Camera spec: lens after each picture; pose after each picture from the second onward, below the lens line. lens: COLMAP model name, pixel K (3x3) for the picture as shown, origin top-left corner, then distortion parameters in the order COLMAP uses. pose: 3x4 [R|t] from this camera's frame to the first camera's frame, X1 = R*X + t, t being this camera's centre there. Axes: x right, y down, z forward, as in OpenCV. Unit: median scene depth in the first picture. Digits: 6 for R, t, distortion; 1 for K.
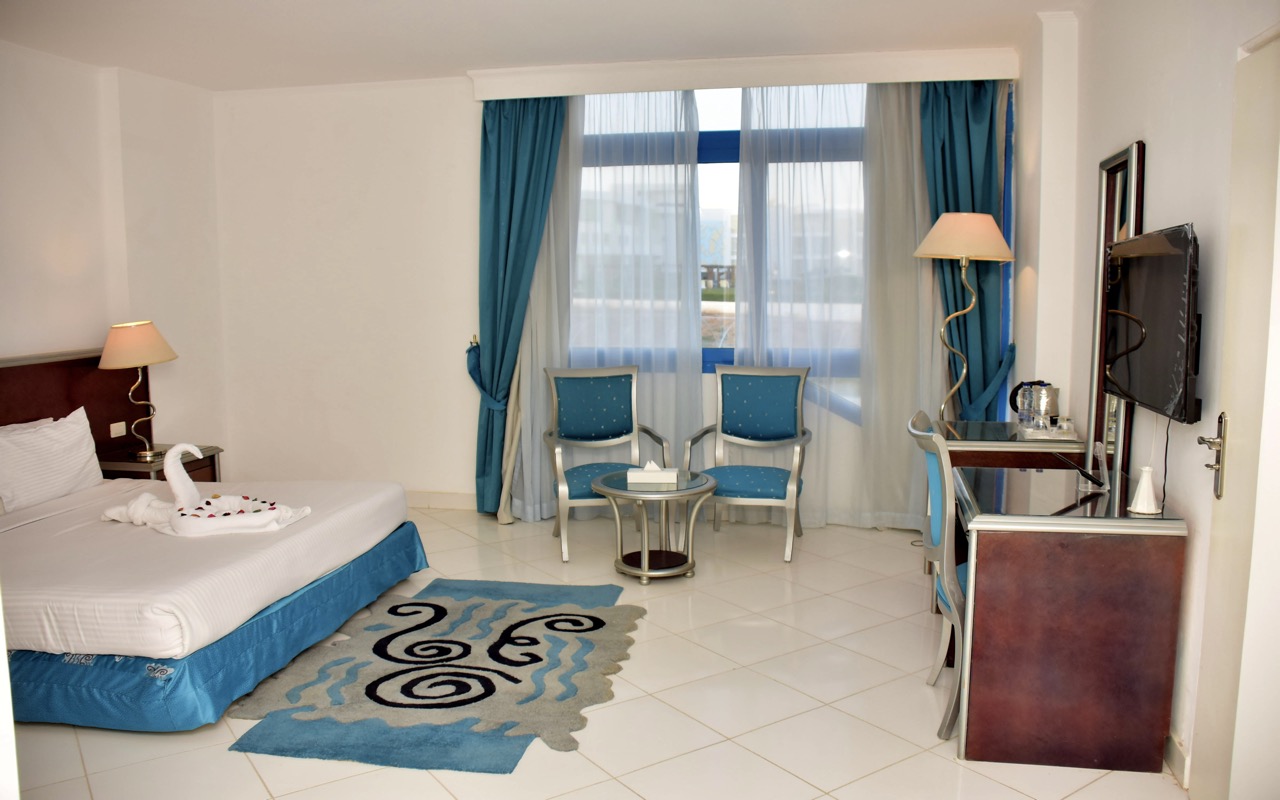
lens RADIAL K [[963.1, 0, 640.0], [0, 963.1, 400.0], [0, 0, 1]] dist [-0.141228, 0.000476]
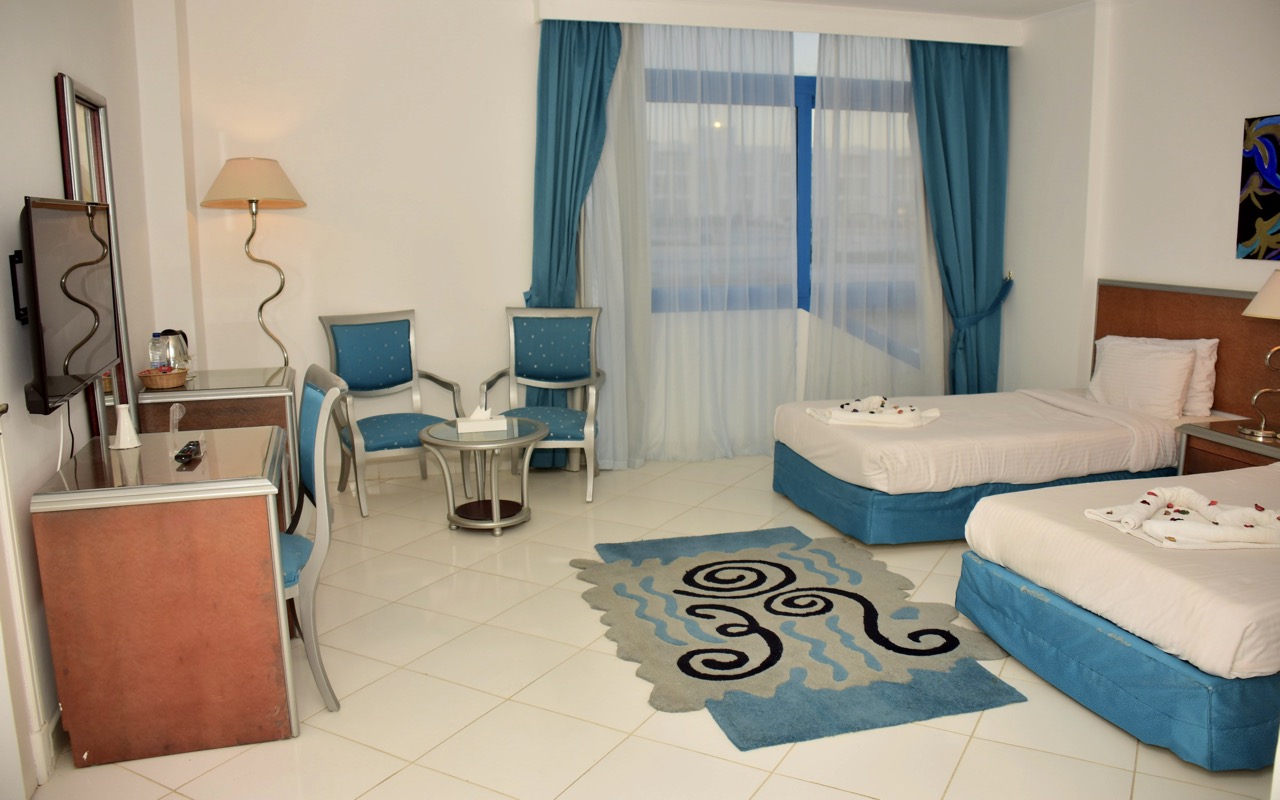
lens RADIAL K [[963.1, 0, 640.0], [0, 963.1, 400.0], [0, 0, 1]] dist [-0.141228, 0.000476]
pose [[0.943909, -0.038480, 0.327956, -0.123469], [0.017909, 0.997691, 0.065516, -0.003722], [-0.329720, -0.055967, 0.942418, 0.034178]]
